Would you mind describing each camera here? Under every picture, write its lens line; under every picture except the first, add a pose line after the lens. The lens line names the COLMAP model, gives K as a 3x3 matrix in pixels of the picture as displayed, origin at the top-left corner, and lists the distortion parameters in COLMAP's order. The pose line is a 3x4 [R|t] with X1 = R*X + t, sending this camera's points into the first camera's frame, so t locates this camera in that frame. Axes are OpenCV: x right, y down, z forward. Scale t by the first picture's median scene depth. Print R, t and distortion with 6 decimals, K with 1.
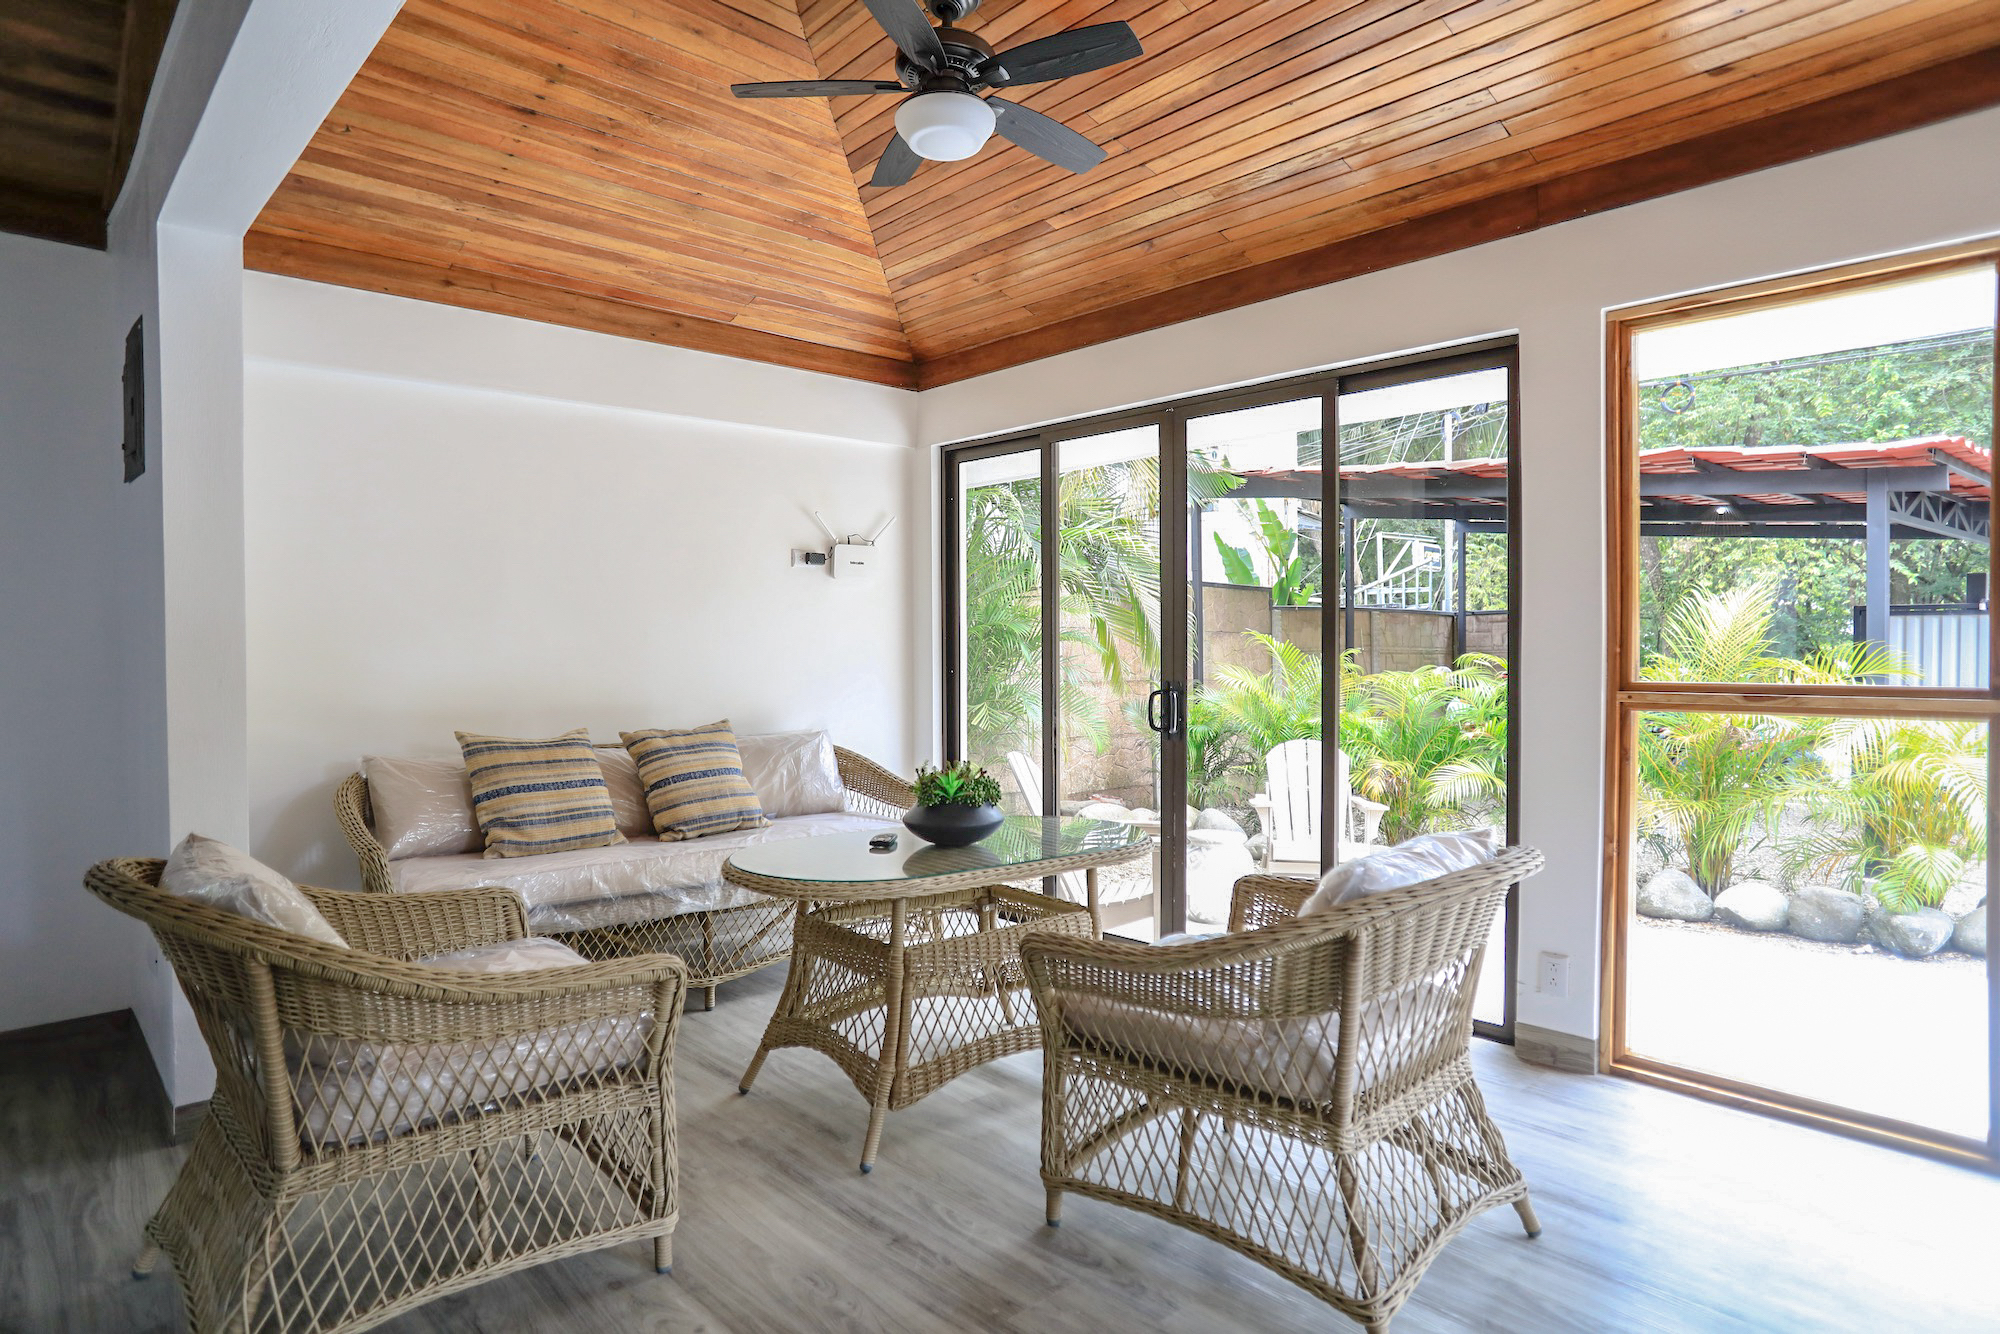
lens RADIAL K [[1140.1, 0, 997.6], [0, 1140.1, 663.8], [0, 0, 1]] dist [-0.067546, 0.049763]
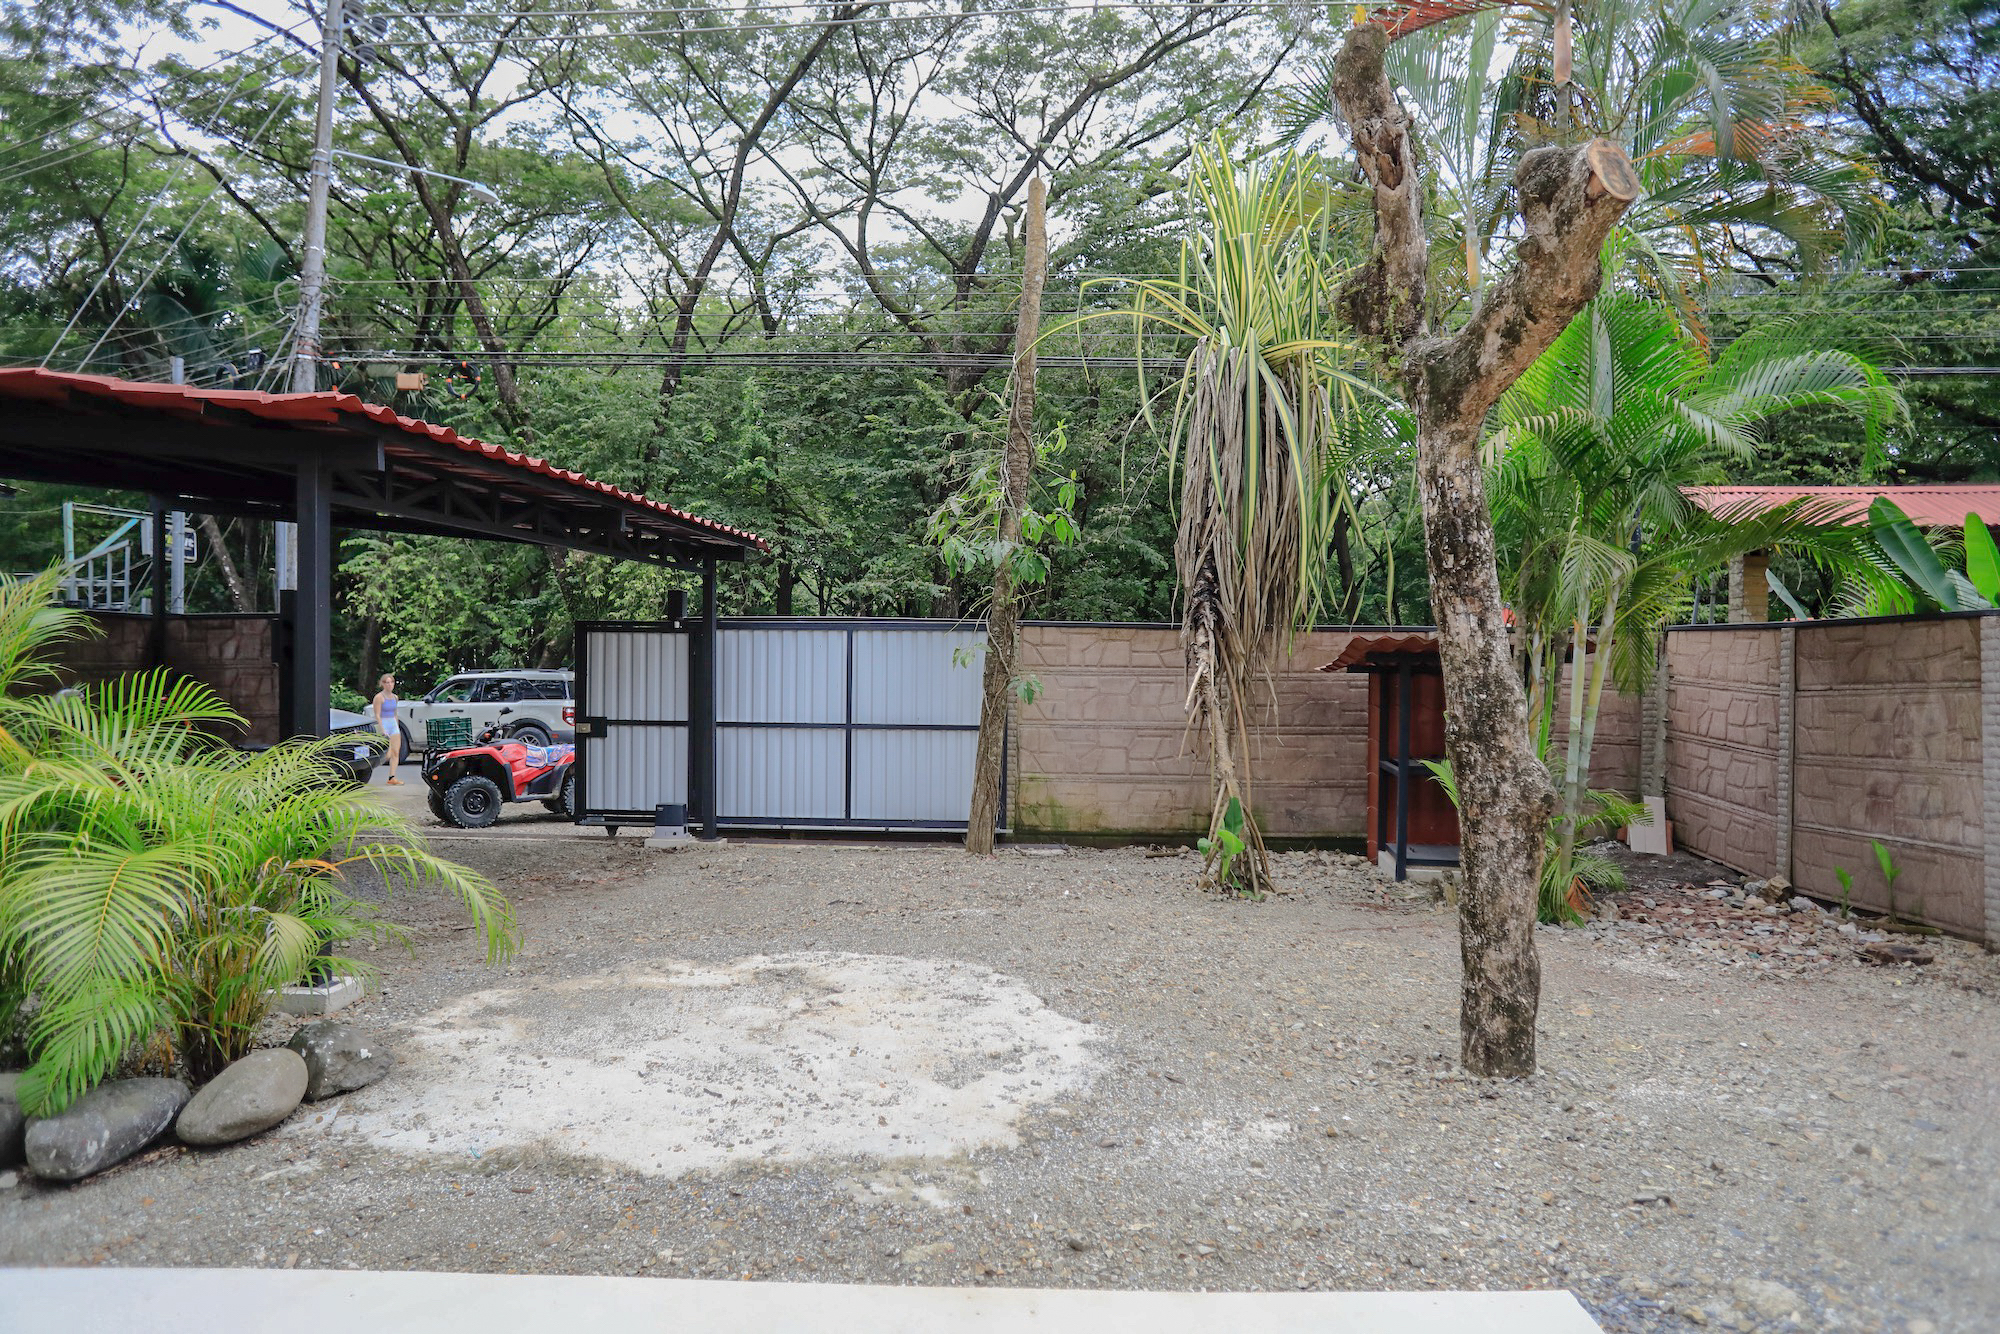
lens RADIAL K [[1140.1, 0, 1000.2], [0, 1140.1, 669.0], [0, 0, 1]] dist [-0.067546, 0.049763]
pose [[0.705966, 0.000828, 0.708245, 1.018494], [0.000298, 0.999999, -0.001466, -0.029380], [-0.708246, 0.001246, 0.705965, 0.263697]]
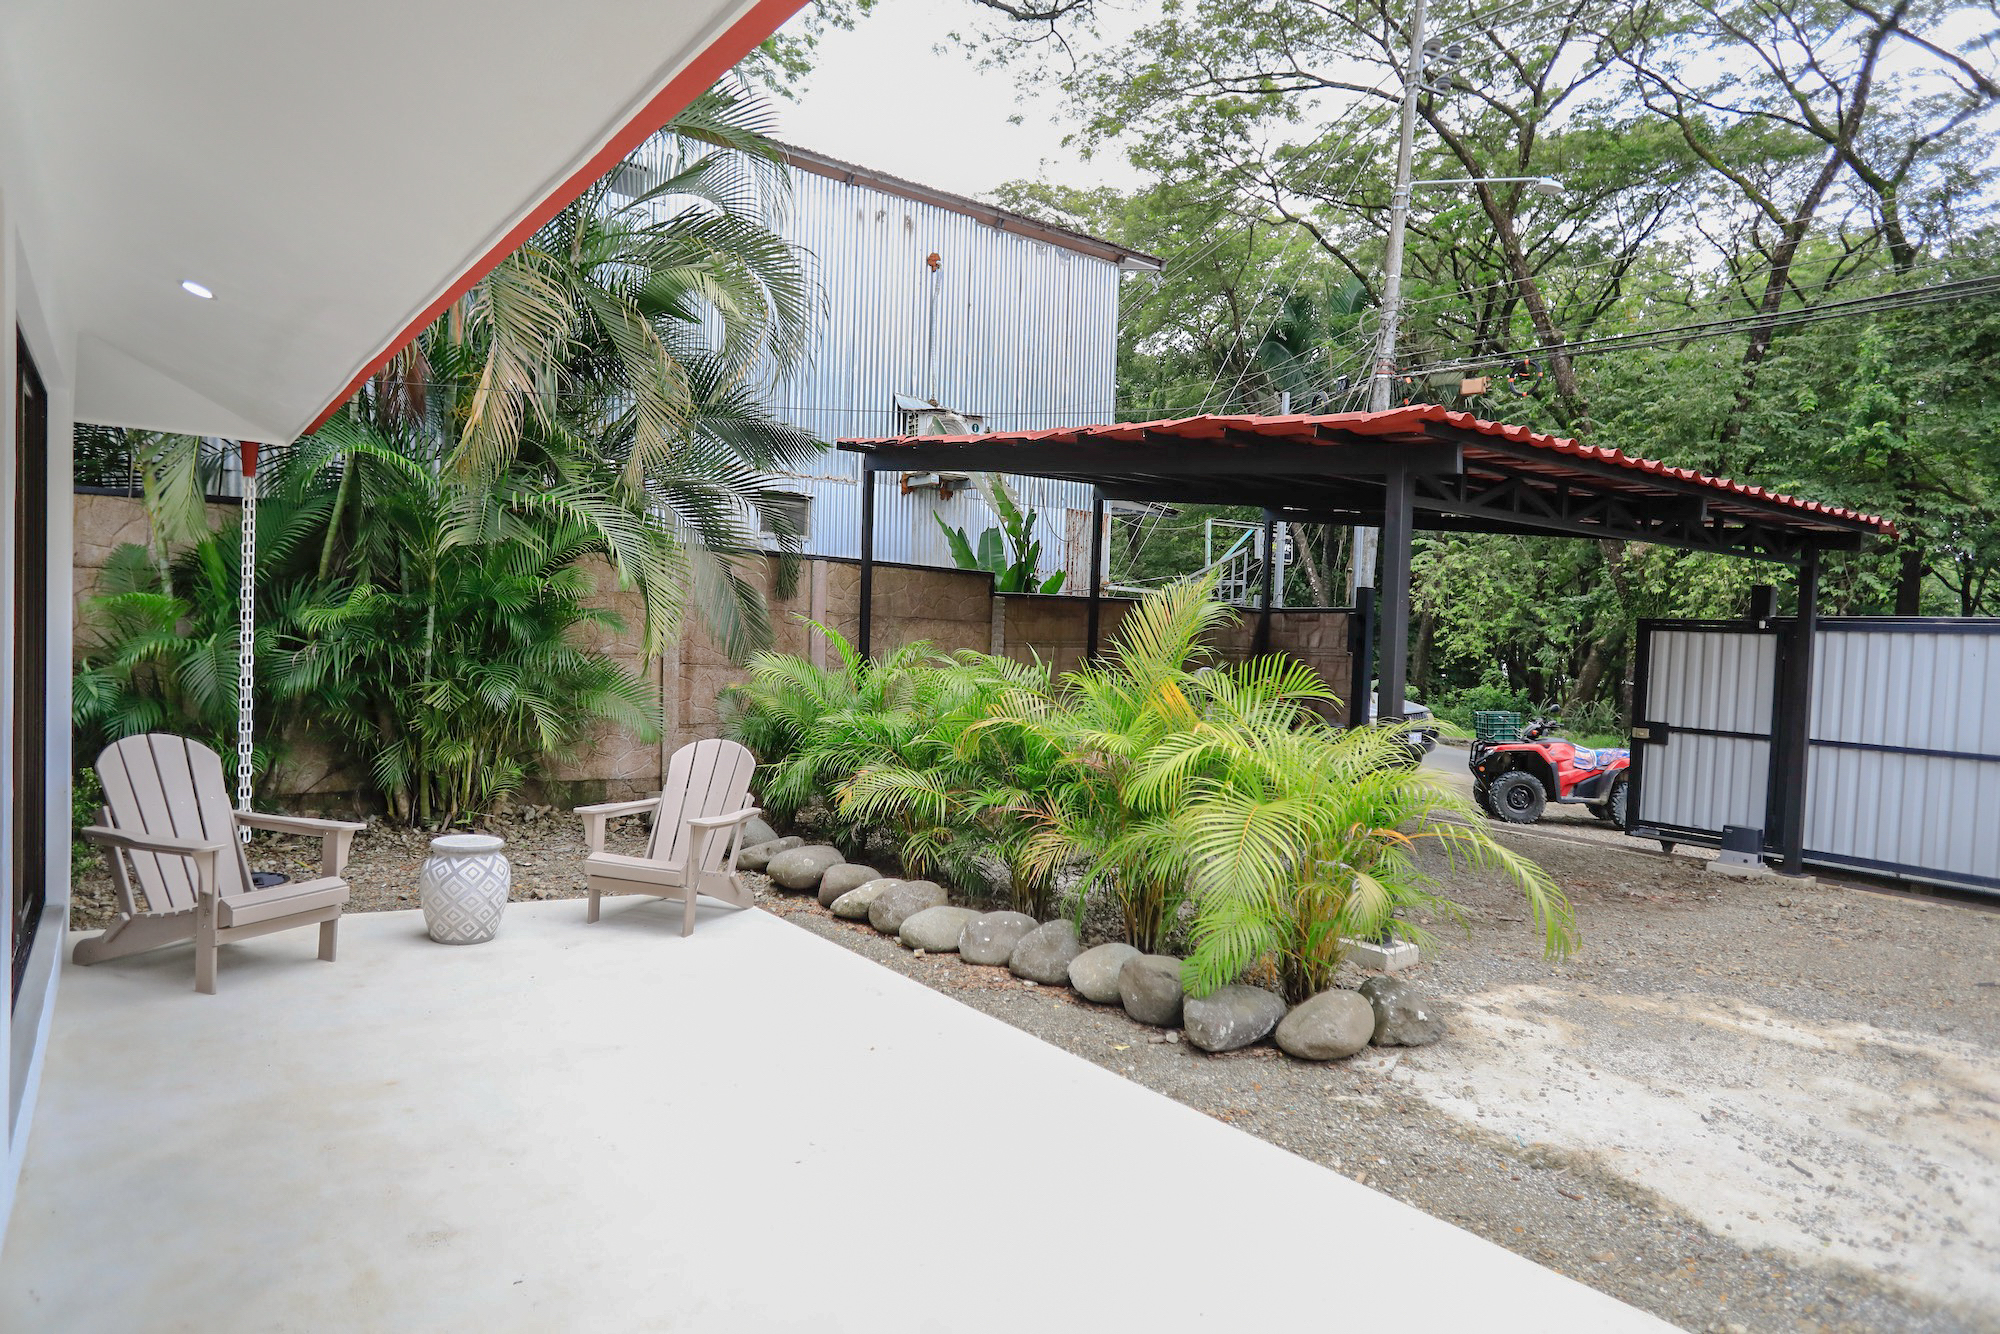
lens RADIAL K [[1140.1, 0, 998.3], [0, 1140.1, 667.9], [0, 0, 1]] dist [-0.067546, 0.049763]
pose [[0.995877, 0.044654, -0.078966, 0.987918], [-0.043180, 0.998862, 0.020274, -0.027026], [0.079781, -0.016781, 0.996671, 0.261193]]
